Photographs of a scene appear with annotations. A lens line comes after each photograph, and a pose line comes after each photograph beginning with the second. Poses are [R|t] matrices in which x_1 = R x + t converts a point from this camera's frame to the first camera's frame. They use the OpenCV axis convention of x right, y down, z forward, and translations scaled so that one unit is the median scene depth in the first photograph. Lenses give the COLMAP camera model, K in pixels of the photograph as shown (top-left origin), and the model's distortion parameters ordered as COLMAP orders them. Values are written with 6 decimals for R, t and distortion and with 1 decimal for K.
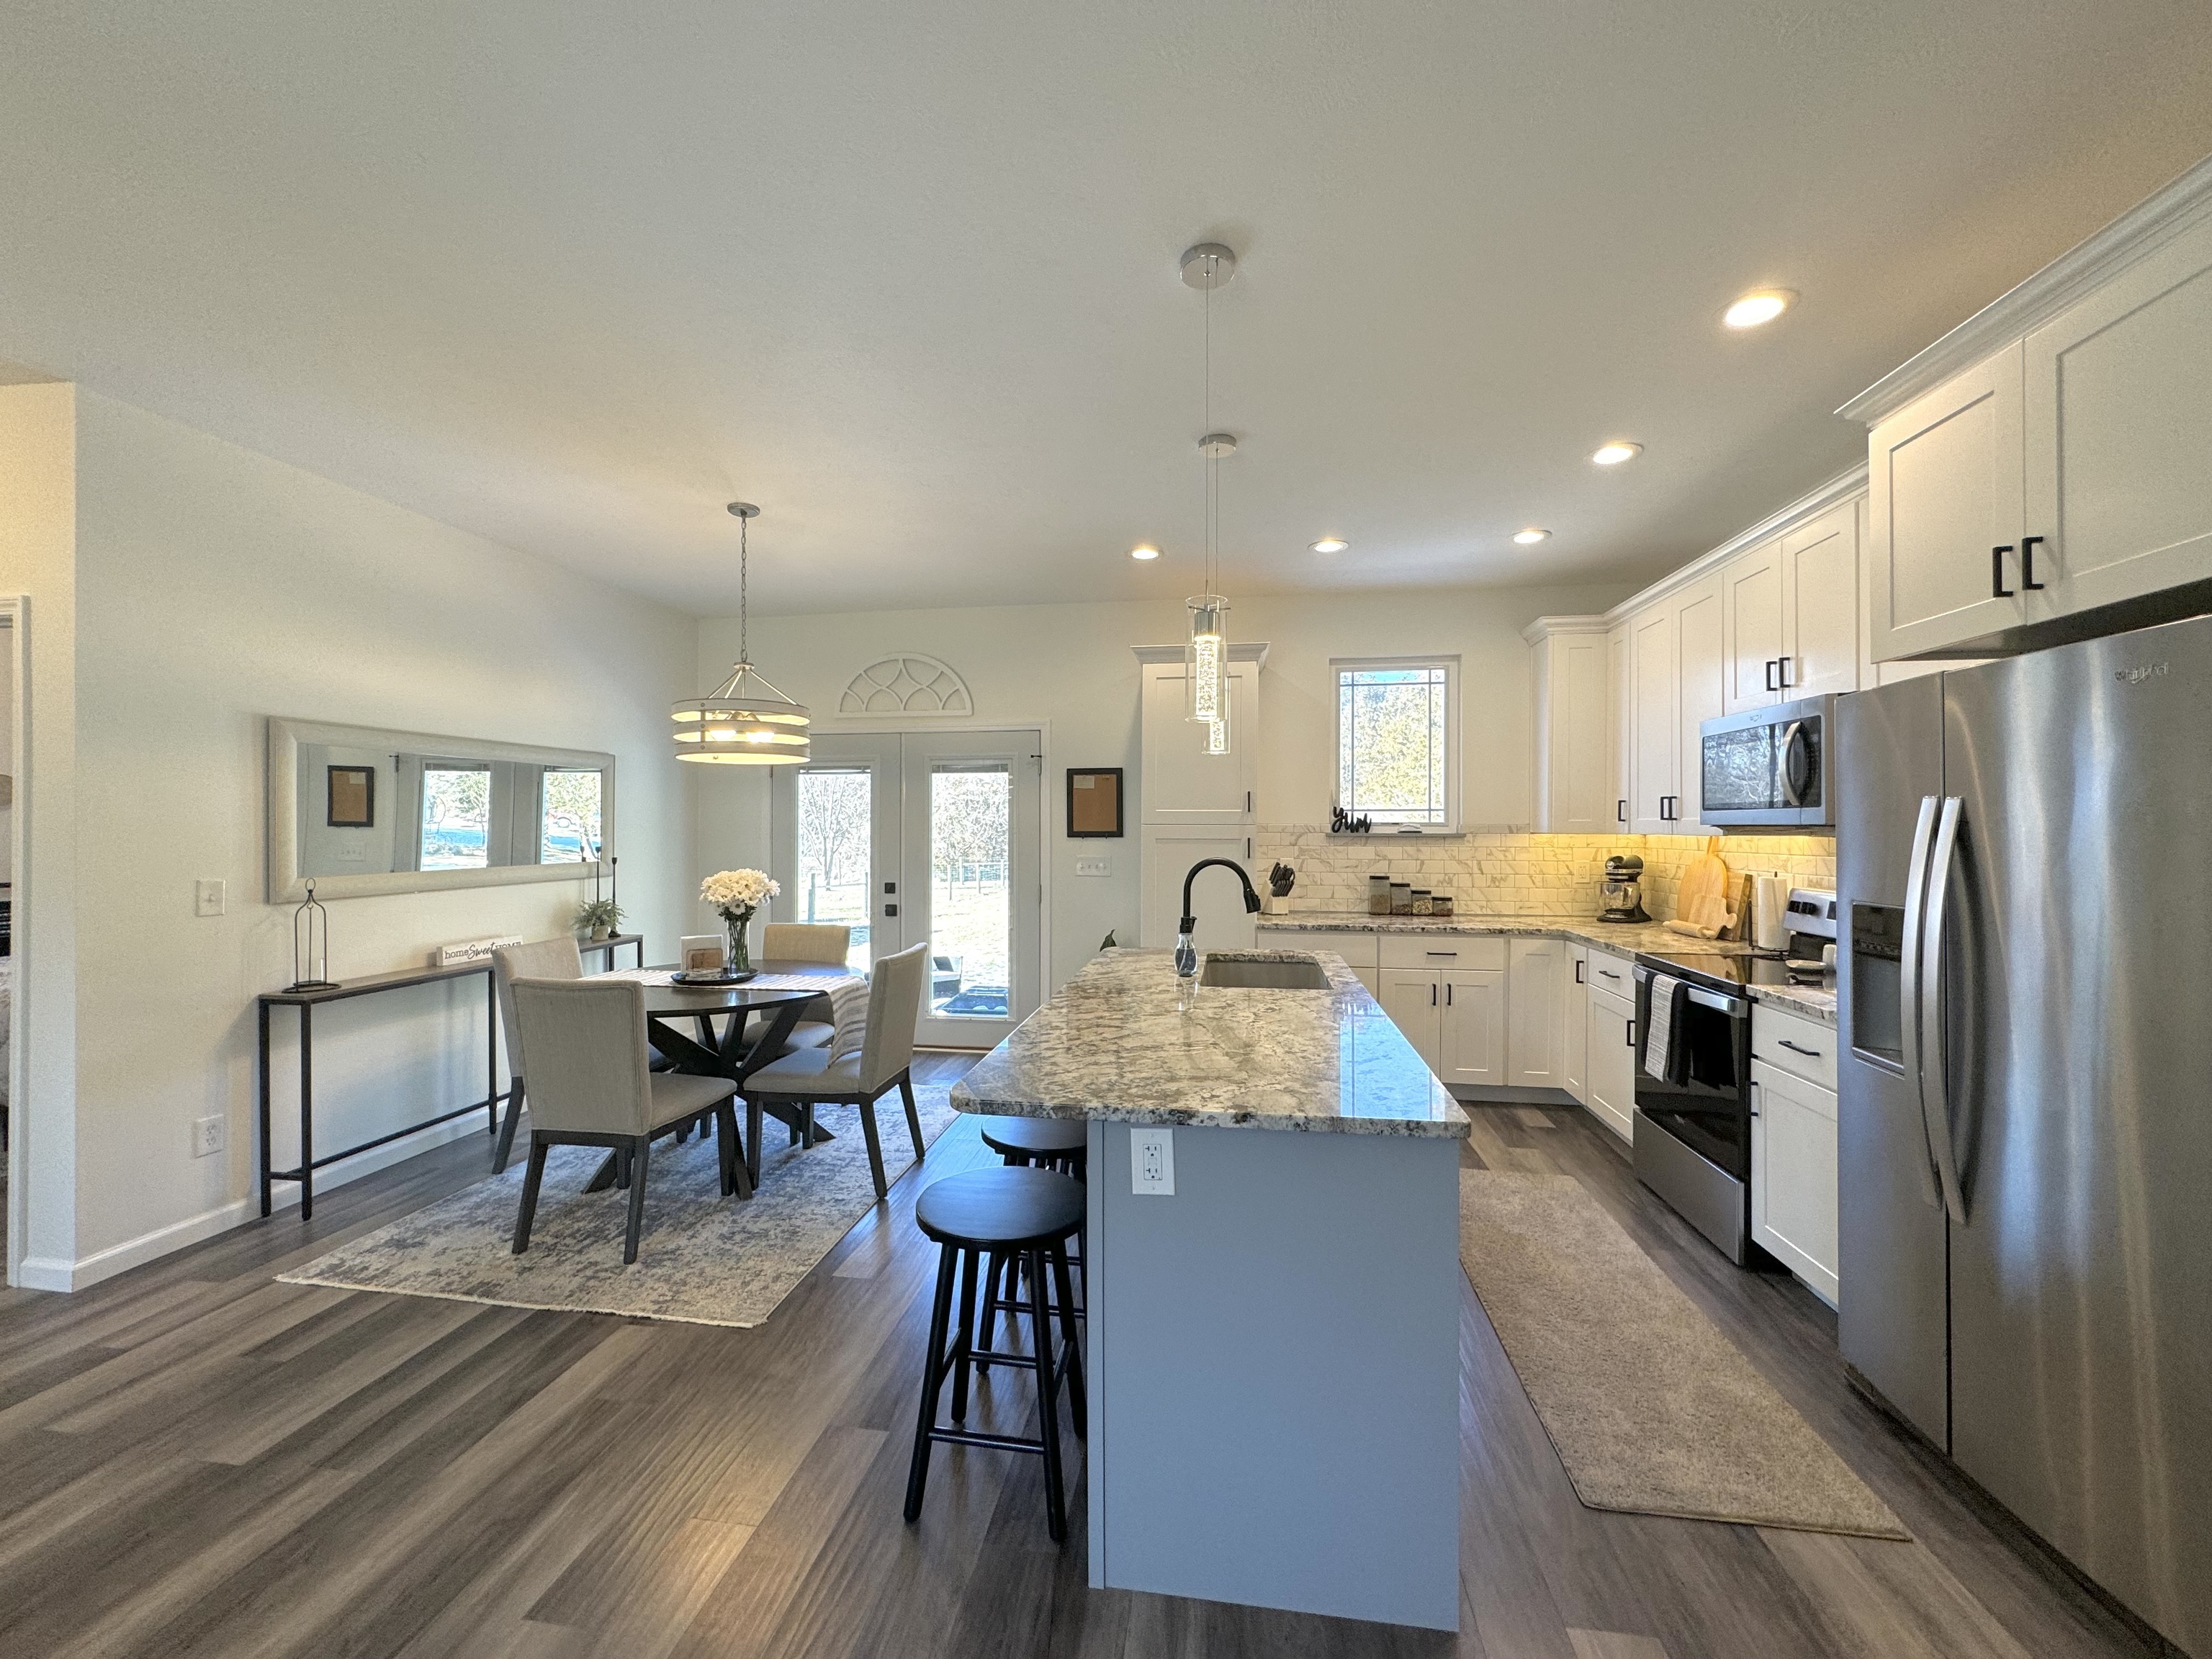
lens RADIAL K [[884.2, 0, 1102.8], [0, 884.2, 828.6], [0, 0, 1]] dist [-0.002552, 0.000749]
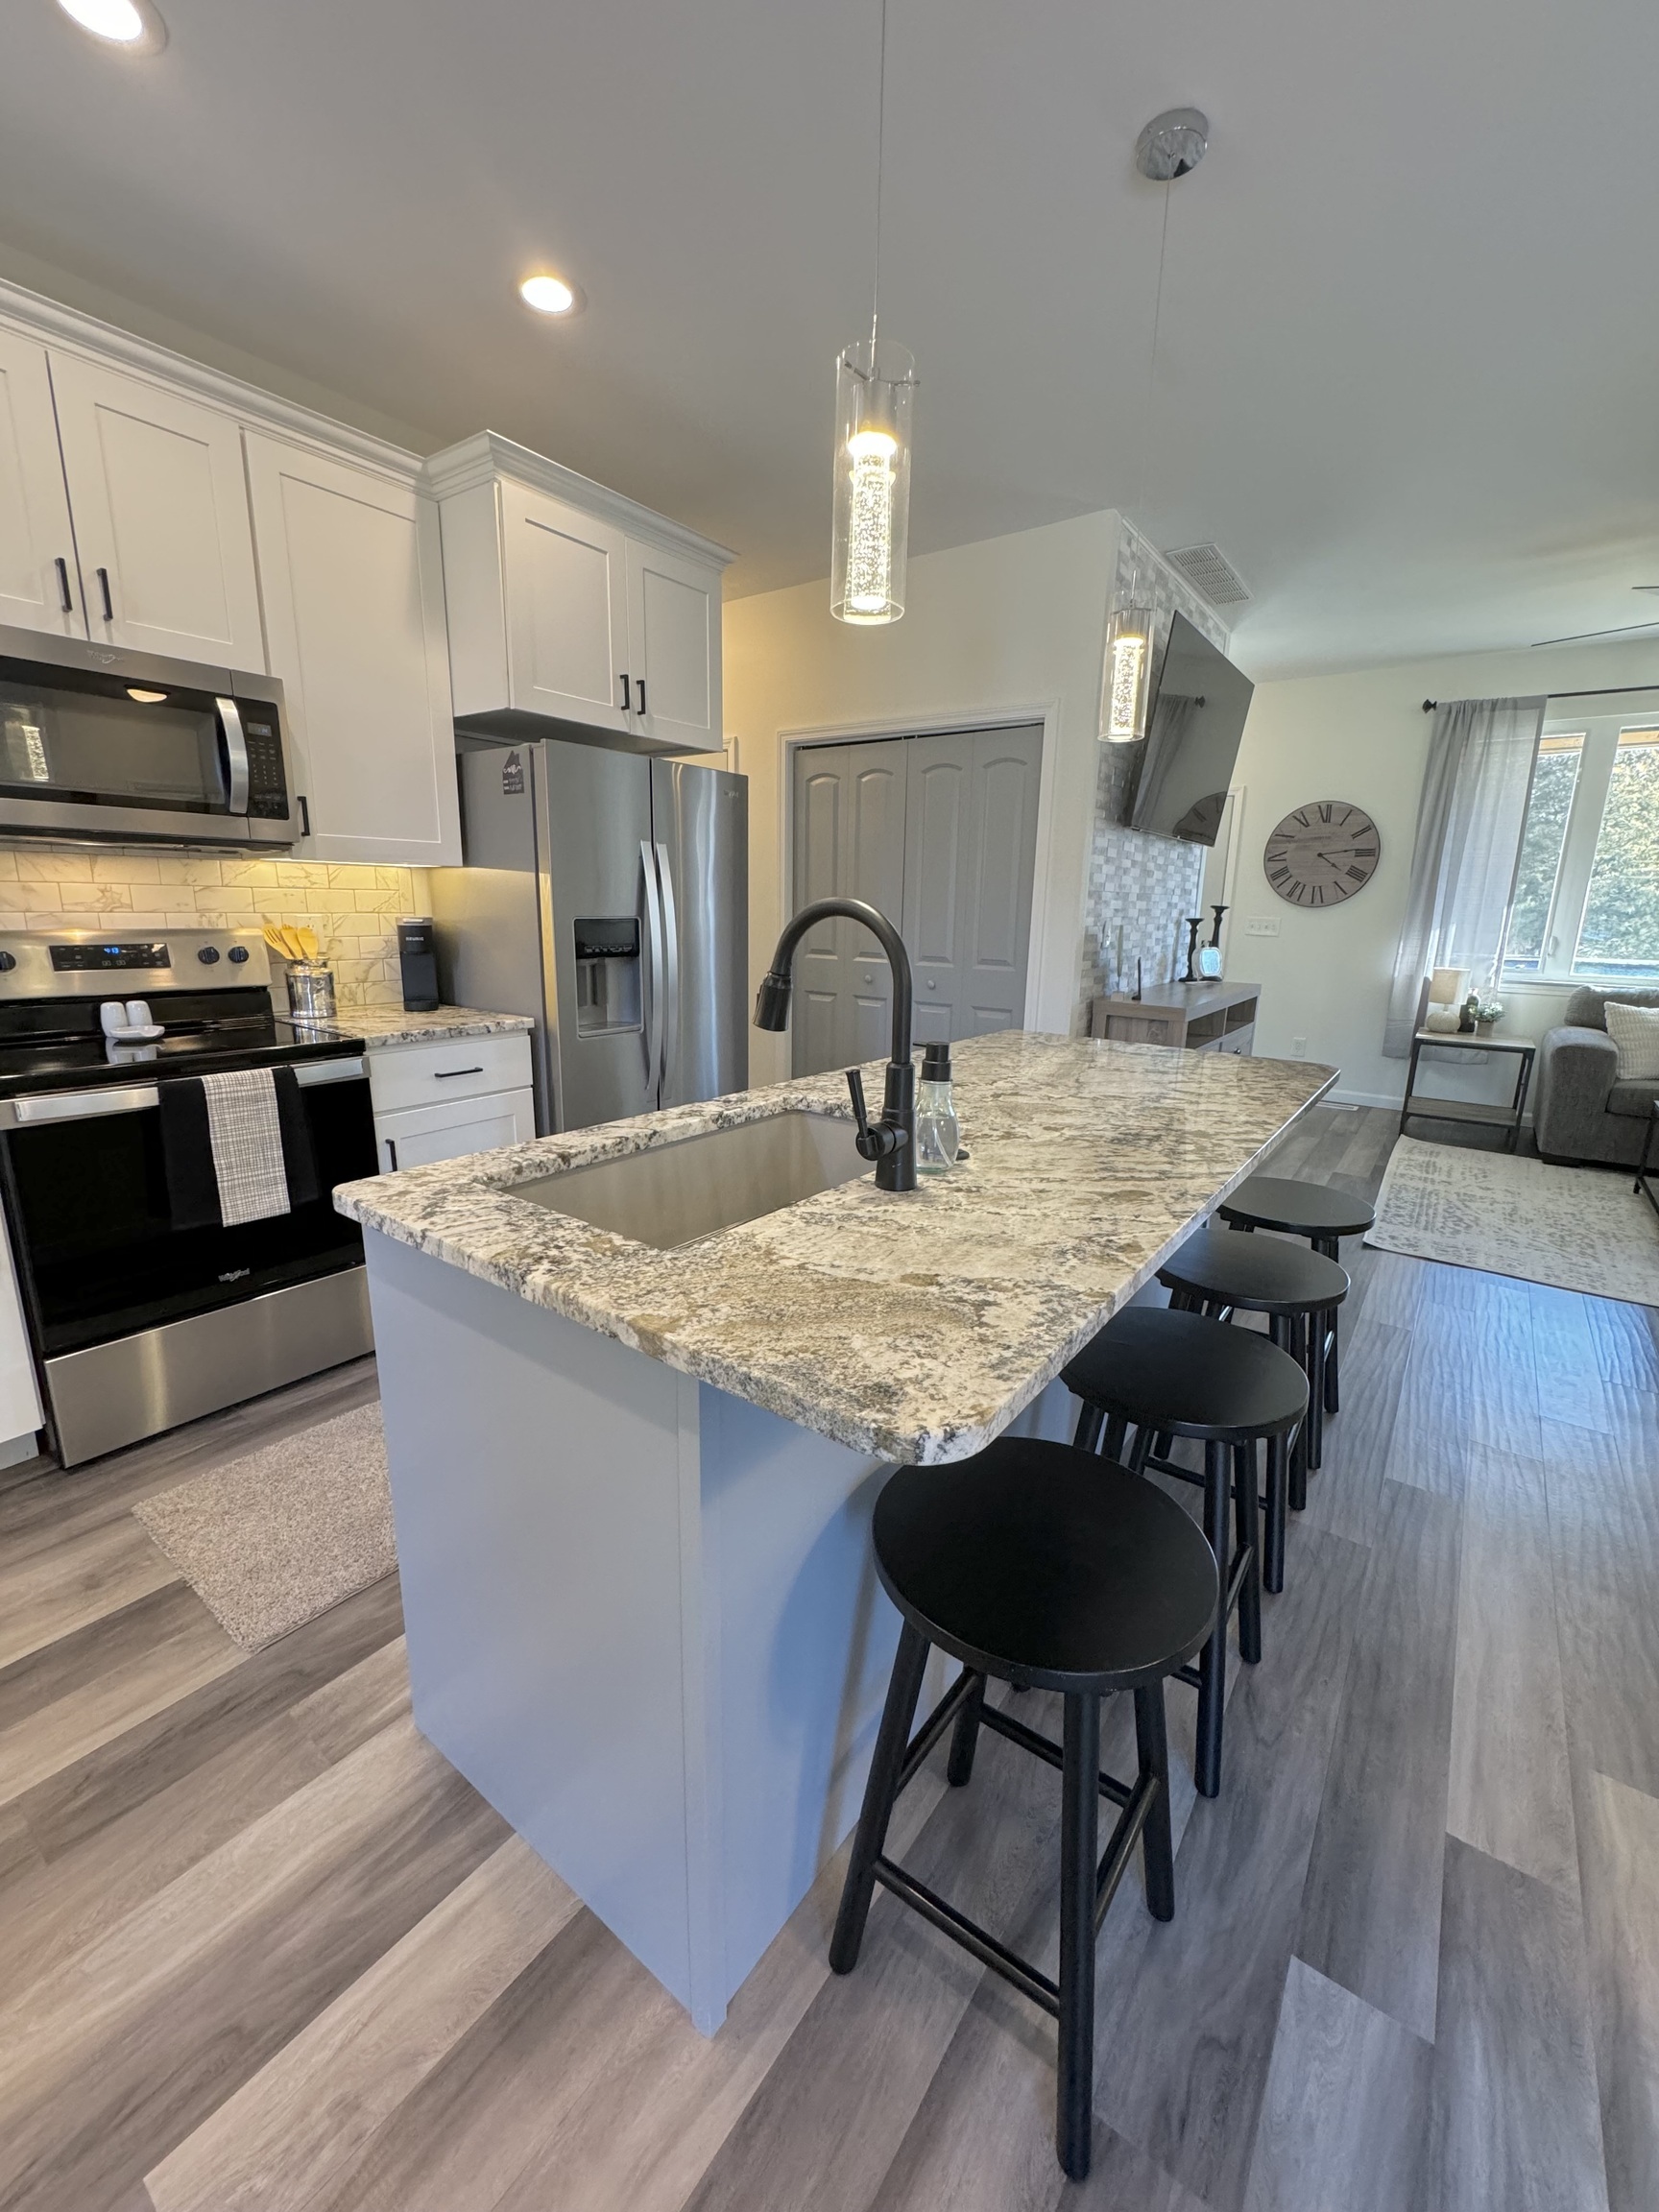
lens RADIAL K [[884.2, 0, 829.2], [0, 884.2, 1103.8], [0, 0, 1]] dist [-0.002552, 0.000749]
pose [[-0.884150, -0.124057, 0.450431, -0.038406], [-0.022000, 0.974088, 0.225099, 0.024135], [-0.466685, 0.189112, -0.863969, 0.980722]]
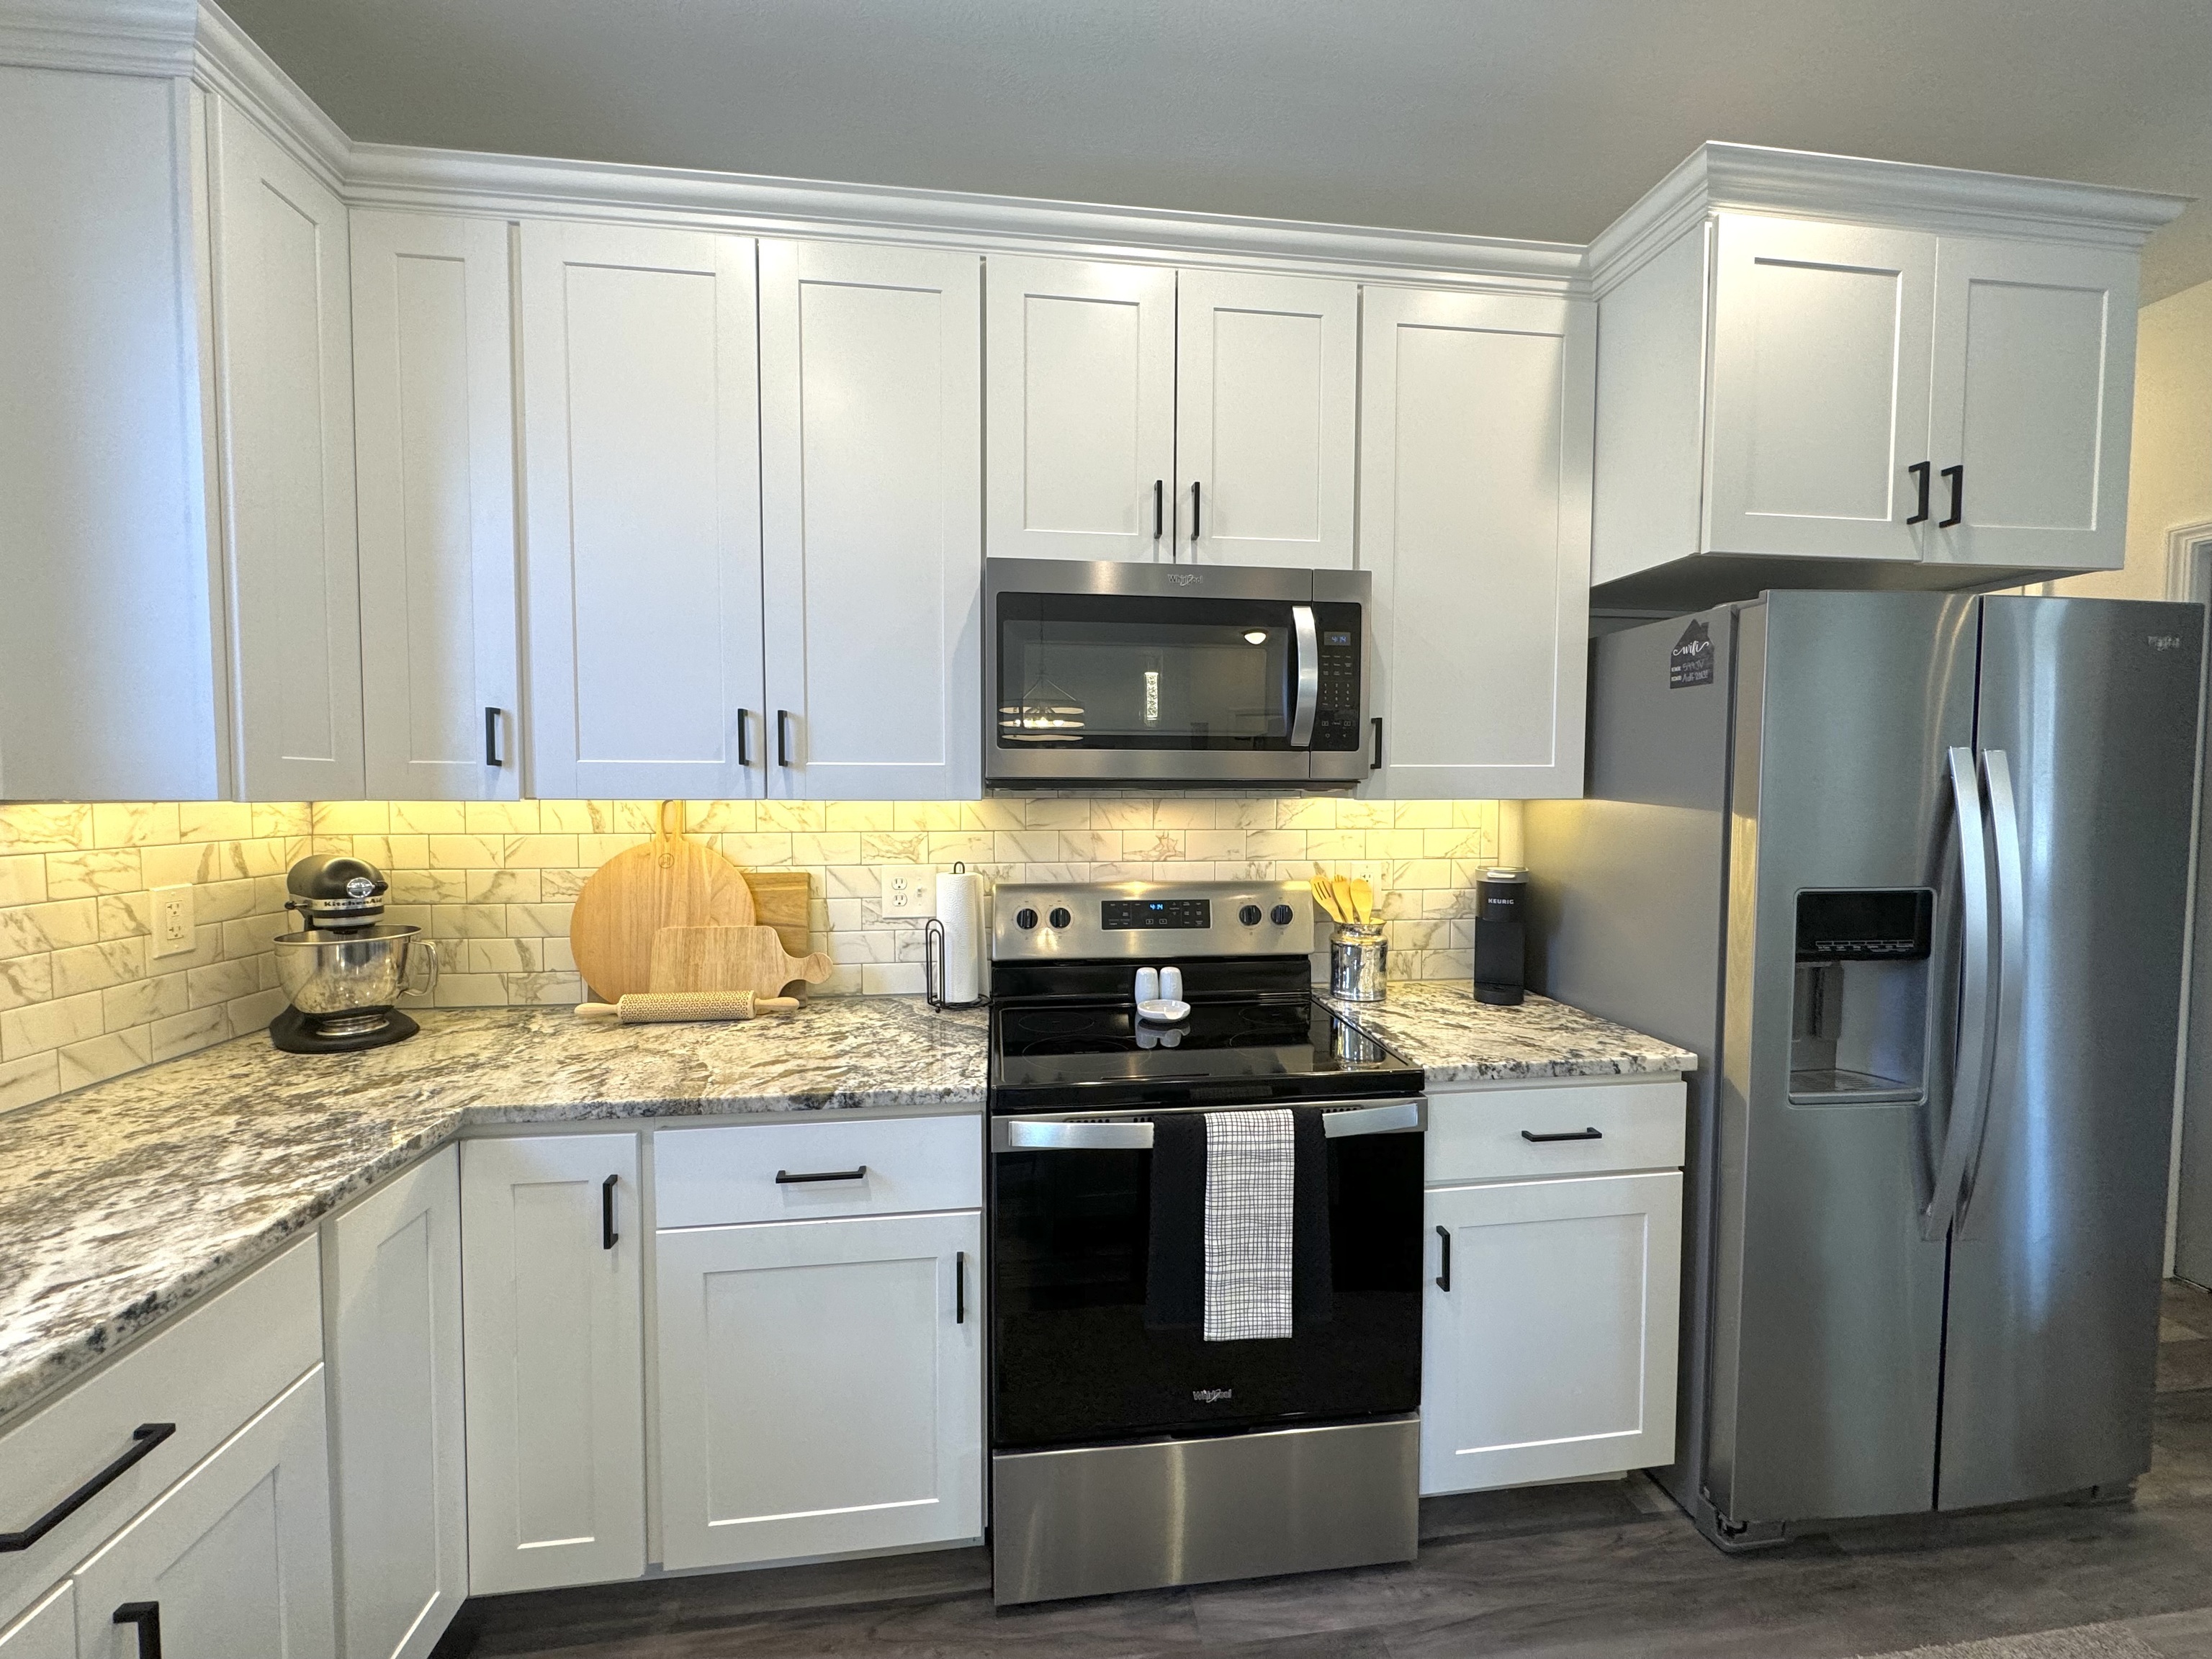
lens RADIAL K [[884.2, 0, 1104.0], [0, 884.2, 828.5], [0, 0, 1]] dist [-0.002552, 0.000749]
pose [[-0.274727, -0.047707, 0.960338, 0.162565], [-0.001399, 0.998787, 0.049217, -0.000252], [-0.961521, 0.012178, -0.274461, 0.857432]]
